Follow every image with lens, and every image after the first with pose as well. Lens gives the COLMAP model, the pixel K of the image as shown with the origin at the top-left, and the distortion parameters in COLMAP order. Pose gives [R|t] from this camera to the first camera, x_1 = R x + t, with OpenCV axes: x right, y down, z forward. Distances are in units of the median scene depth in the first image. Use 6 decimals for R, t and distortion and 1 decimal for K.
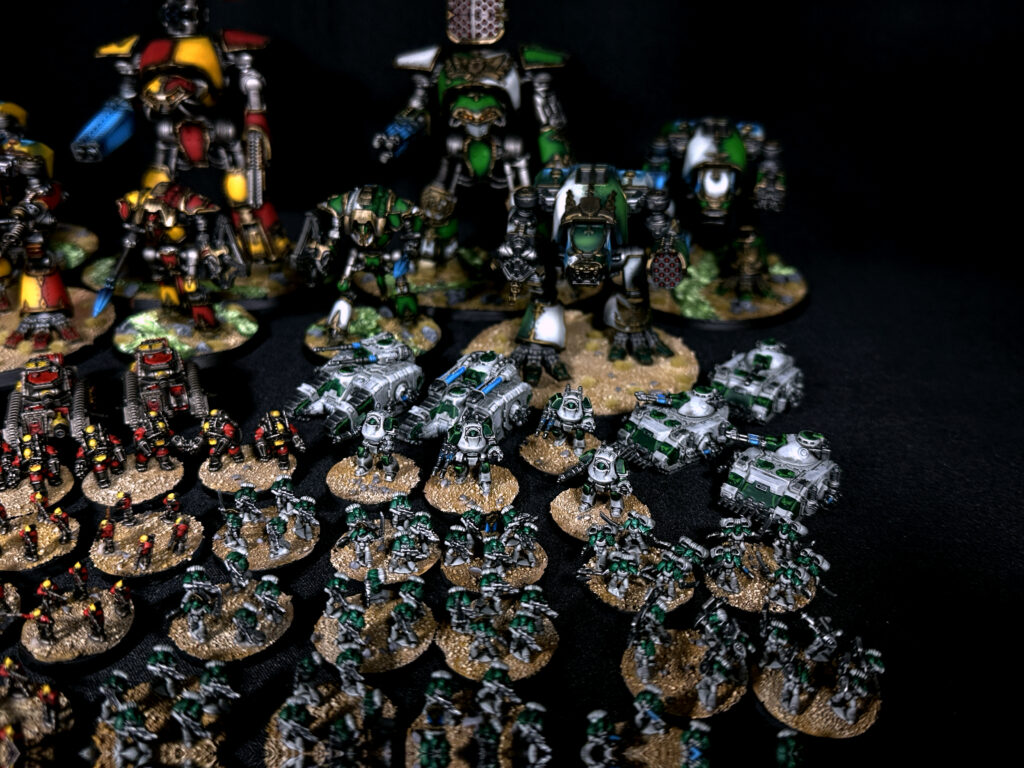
lens RADIAL K [[961.1, 0, 512.0], [0, 961.1, 384.0], [0, 0, 1]] dist [0.183466, -0.538137]
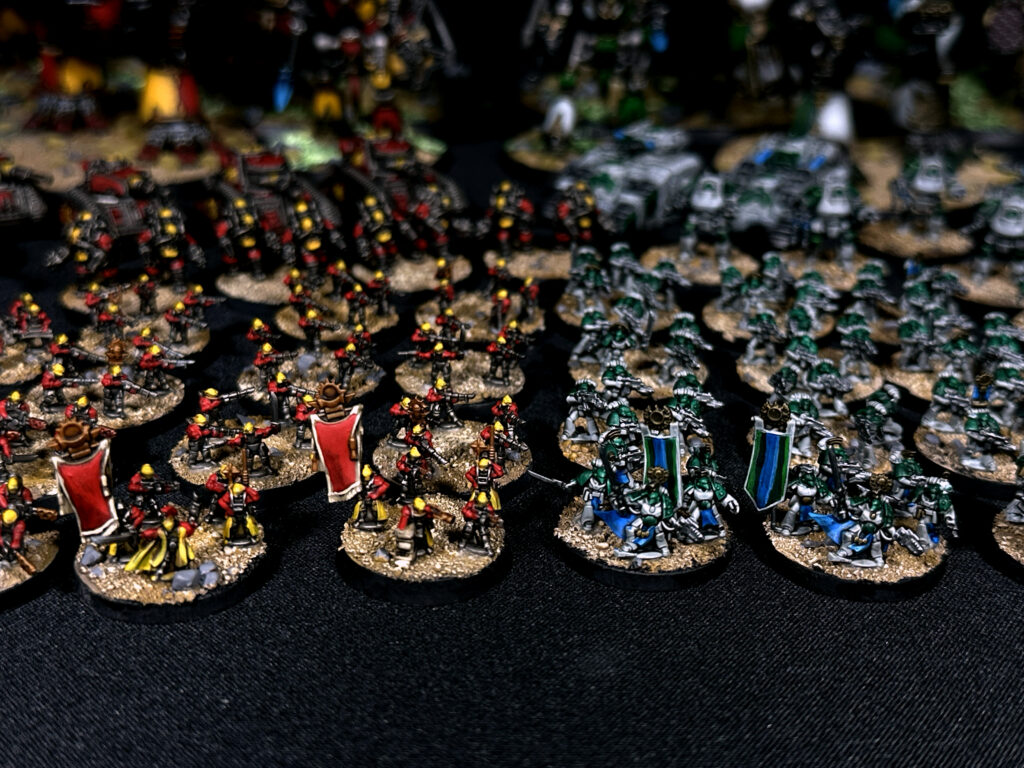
lens RADIAL K [[1427.3, 0, 510.3], [0, 1427.3, 395.9], [0, 0, 1]] dist [0.155863, -0.389780]
pose [[0.996952, -0.033076, 0.070661, -0.339907], [0.035980, 0.998543, -0.040224, 0.217437], [-0.069227, 0.042643, 0.996689, -0.158044]]
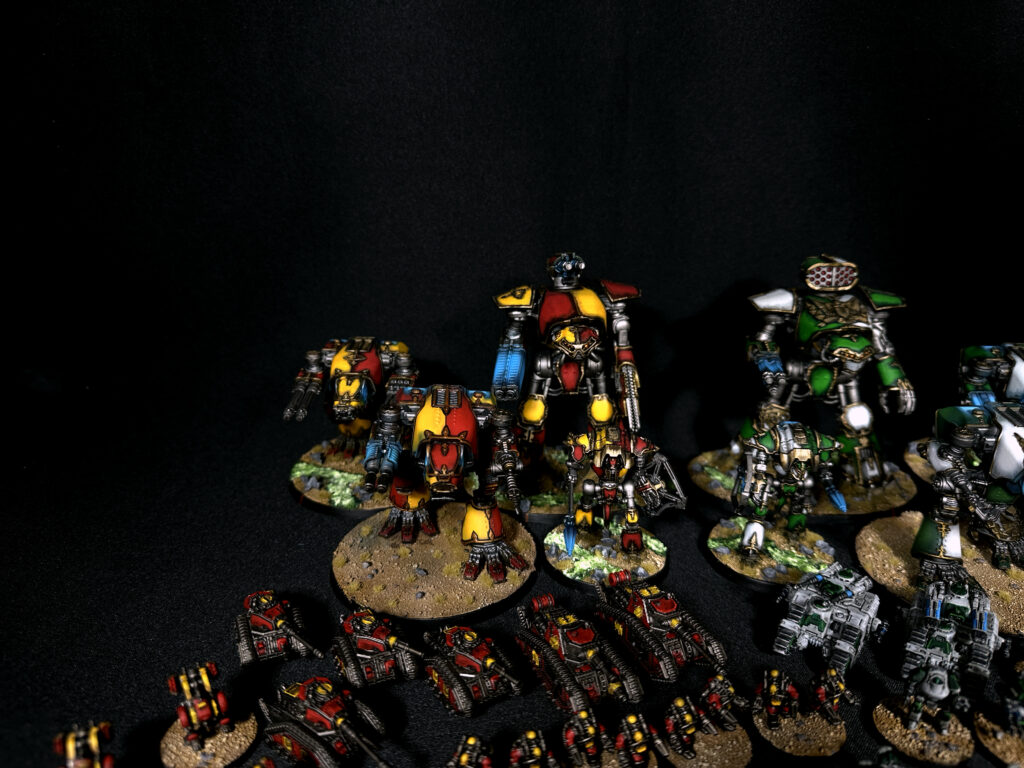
lens RADIAL K [[741.2, 0, 512.0], [0, 741.2, 384.0], [0, 0, 1]] dist [0.122034, -0.312419]
pose [[0.999347, -0.028856, 0.021760, -0.516864], [0.031166, 0.992924, -0.114592, -0.170064], [-0.018299, 0.115196, 0.993174, 0.147543]]
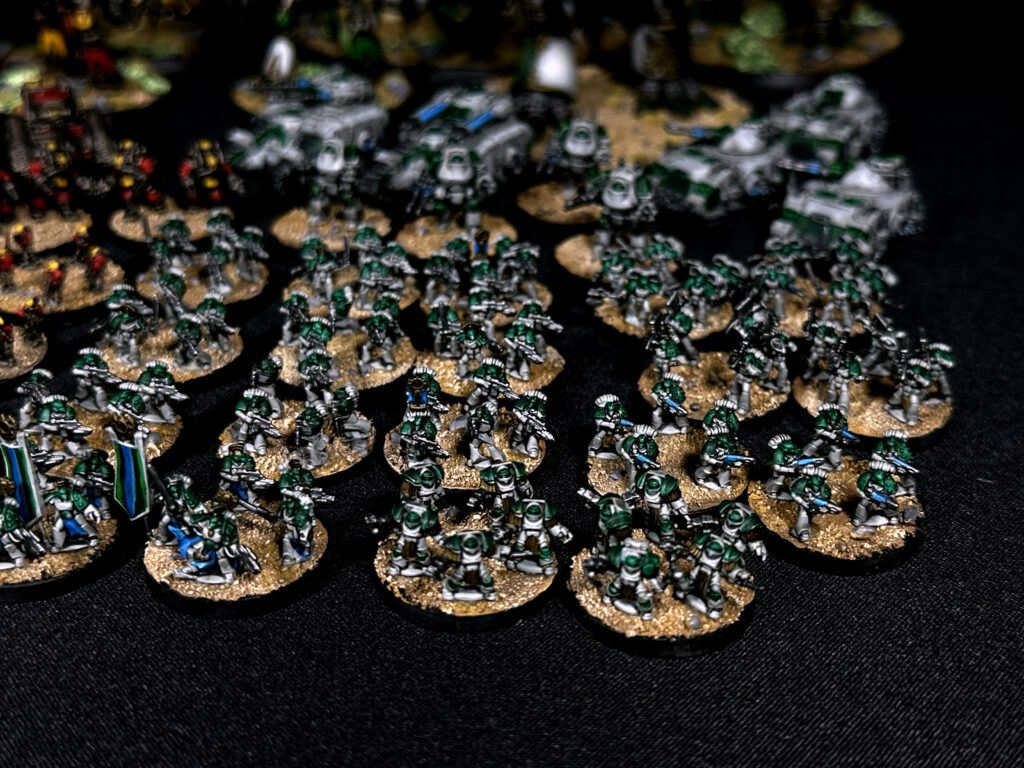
lens RADIAL K [[1427.3, 0, 510.3], [0, 1427.3, 395.9], [0, 0, 1]] dist [0.155863, -0.389780]
pose [[0.999861, -0.015902, -0.004985, 0.005138], [0.016066, 0.999266, 0.034790, 0.170363], [0.004428, -0.034865, 0.999382, -0.151250]]
